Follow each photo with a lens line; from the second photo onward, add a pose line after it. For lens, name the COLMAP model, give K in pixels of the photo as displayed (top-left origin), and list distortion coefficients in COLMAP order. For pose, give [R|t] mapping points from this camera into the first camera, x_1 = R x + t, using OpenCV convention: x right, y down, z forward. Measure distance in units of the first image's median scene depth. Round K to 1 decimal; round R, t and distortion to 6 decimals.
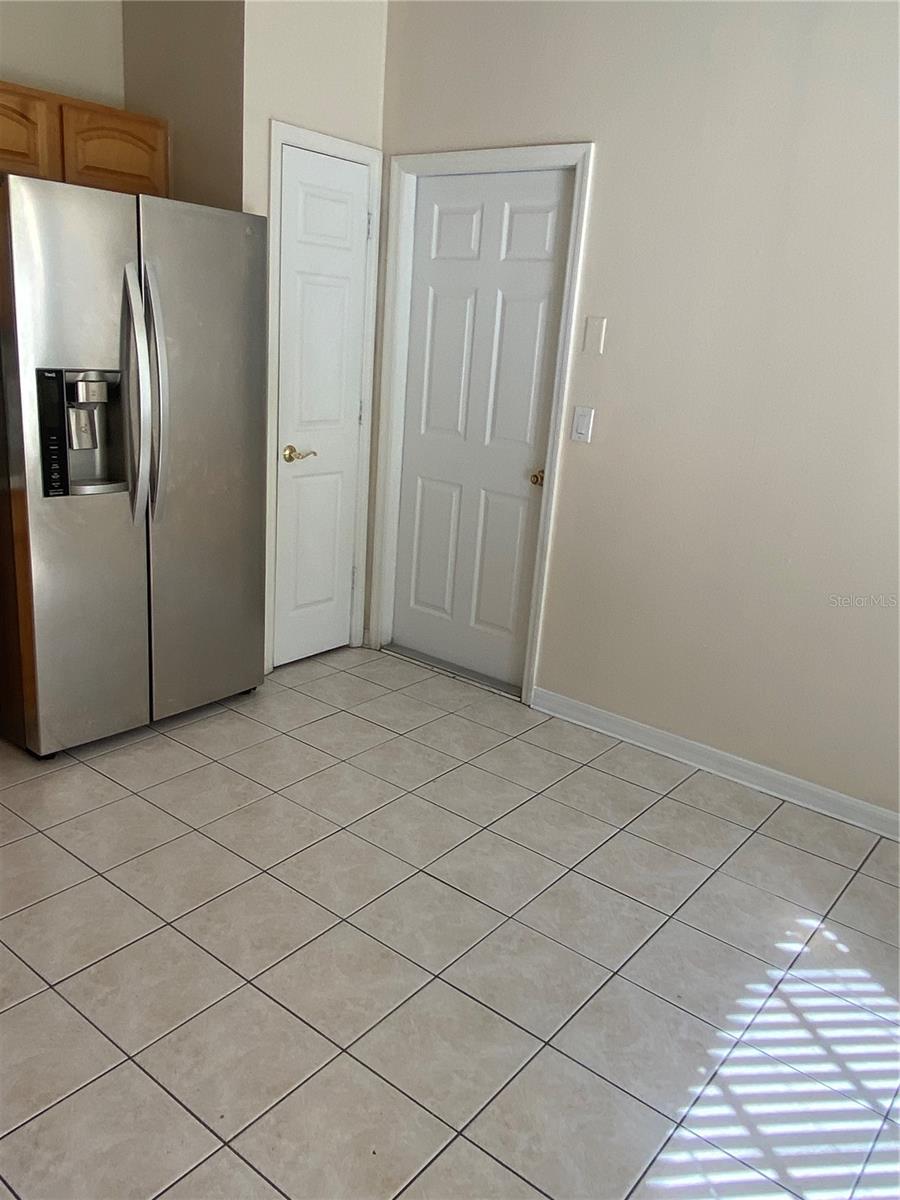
lens RADIAL K [[906.7, 0, 449.6], [0, 906.7, 594.6], [0, 0, 1]] dist [0.083342, -0.111585]
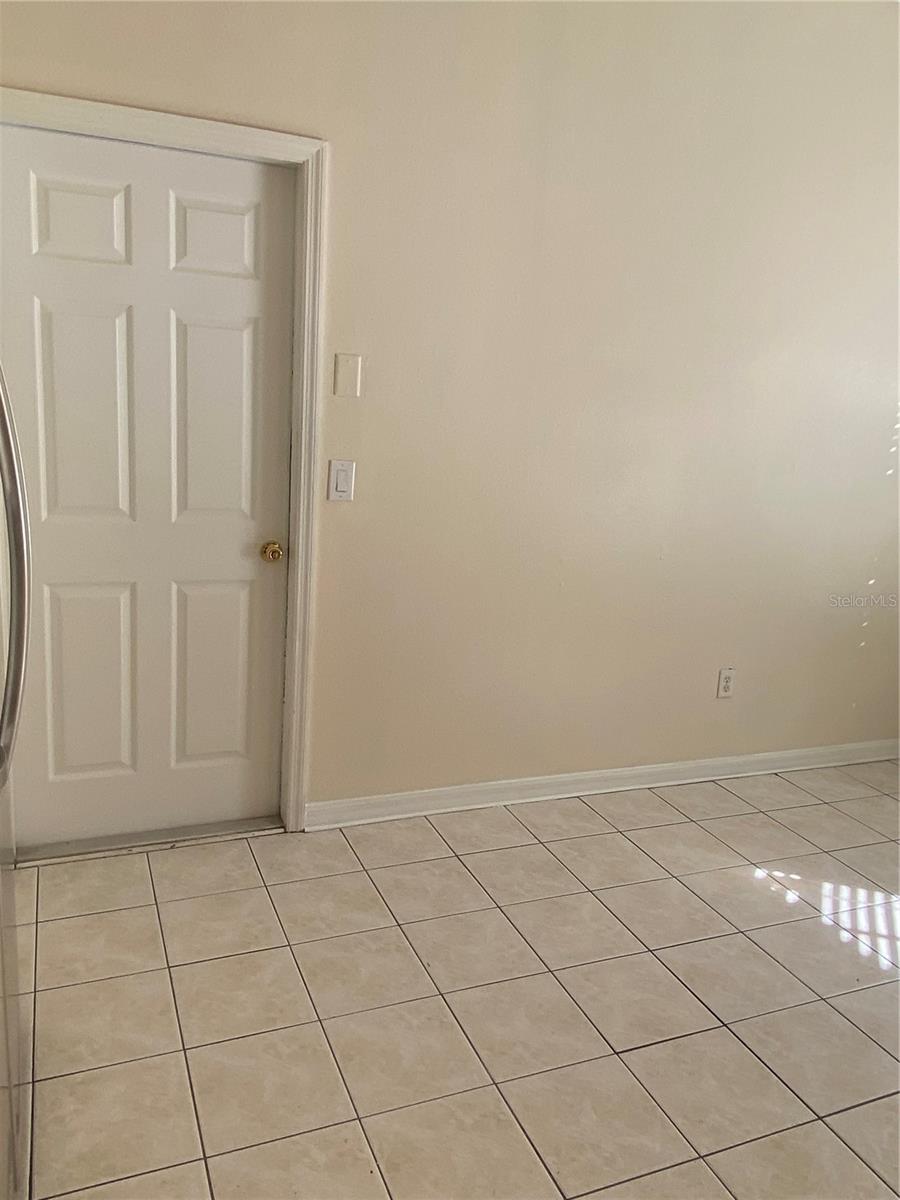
lens RADIAL K [[906.7, 0, 439.3], [0, 906.7, 591.4], [0, 0, 1]] dist [0.083342, -0.111585]
pose [[0.491530, -0.229773, 0.840002, -0.570082], [0.218706, 0.966221, 0.136323, -0.195389], [-0.842951, 0.116707, 0.525179, 0.534037]]
